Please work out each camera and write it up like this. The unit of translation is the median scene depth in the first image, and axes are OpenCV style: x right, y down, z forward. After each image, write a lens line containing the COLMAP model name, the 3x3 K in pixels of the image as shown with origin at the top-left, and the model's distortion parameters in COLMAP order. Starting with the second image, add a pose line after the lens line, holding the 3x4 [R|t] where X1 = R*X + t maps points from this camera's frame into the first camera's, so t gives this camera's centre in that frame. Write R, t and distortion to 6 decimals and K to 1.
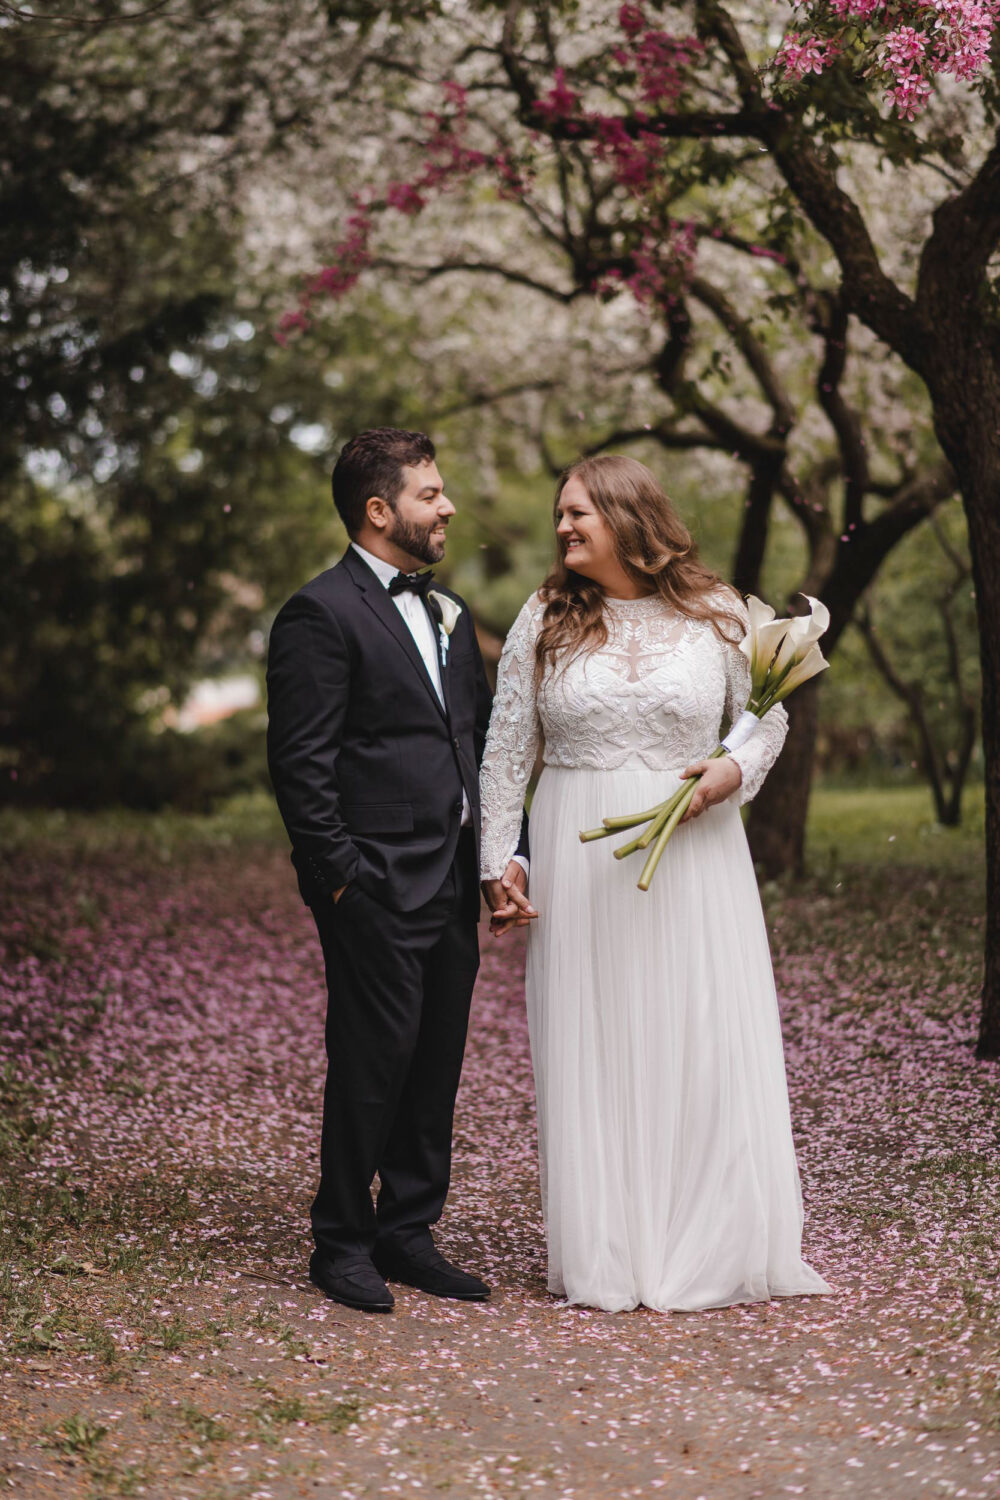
lens RADIAL K [[3538.4, 0, 500.0], [0, 3538.4, 750.0], [0, 0, 1]] dist [-0.109539, 0.487713]
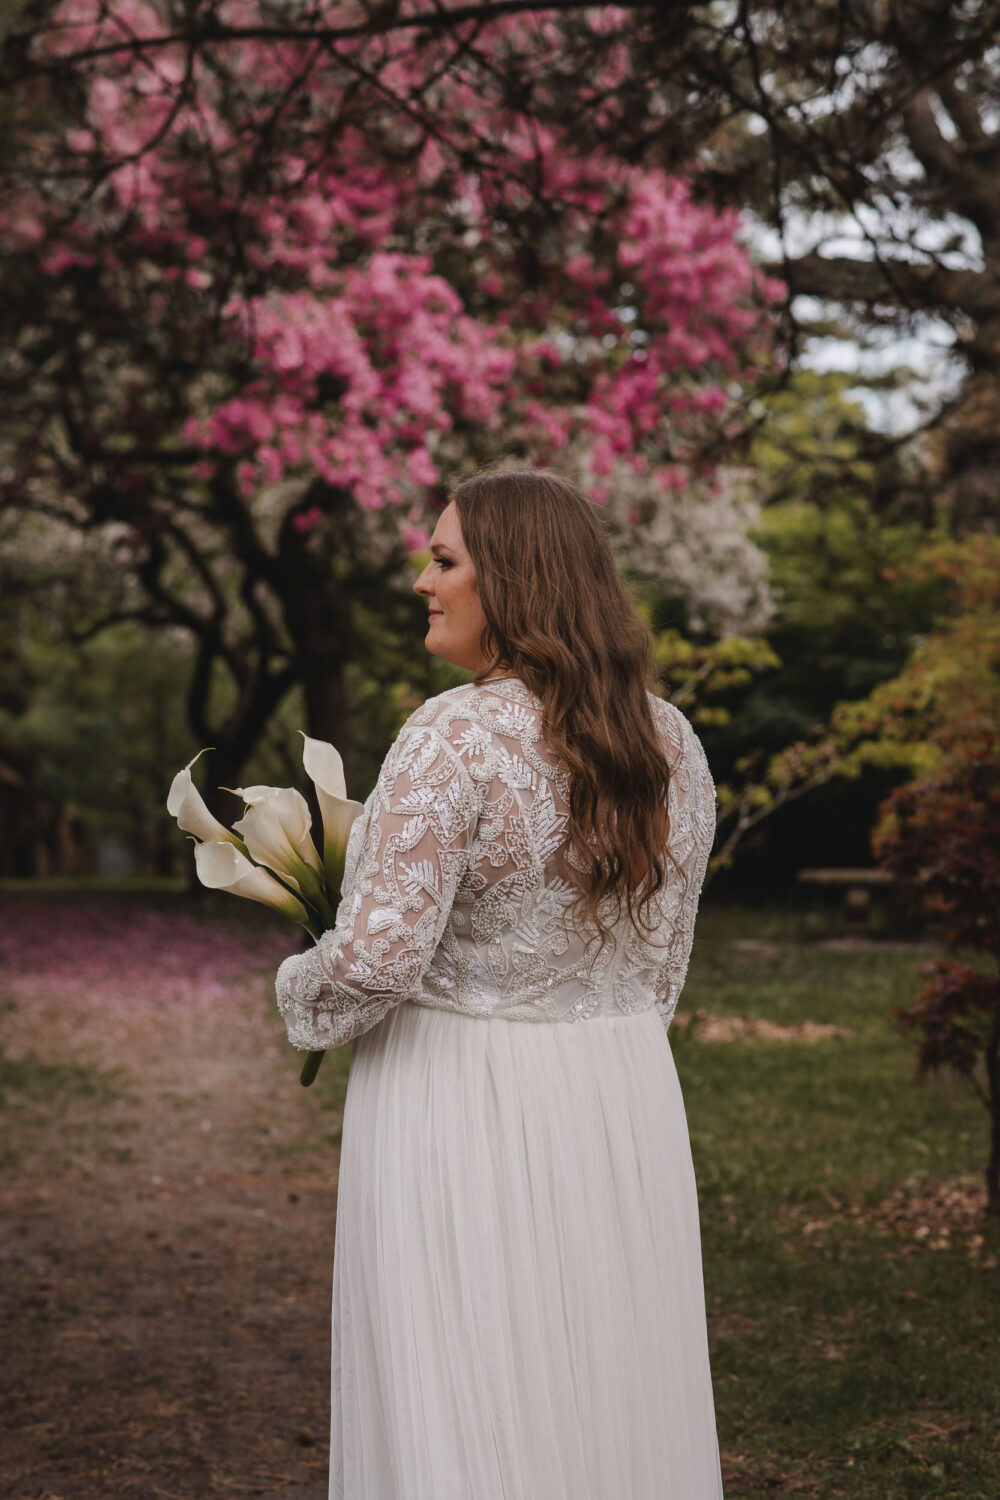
lens RADIAL K [[3564.0, 0, 500.0], [0, 3564.0, 750.0], [0, 0, 1]] dist [-0.218531, 0.784443]
pose [[0.989293, 0.018229, 0.144802, -0.037299], [-0.010642, 0.998538, -0.052998, 0.076710], [-0.145556, 0.050889, 0.988040, -0.850649]]
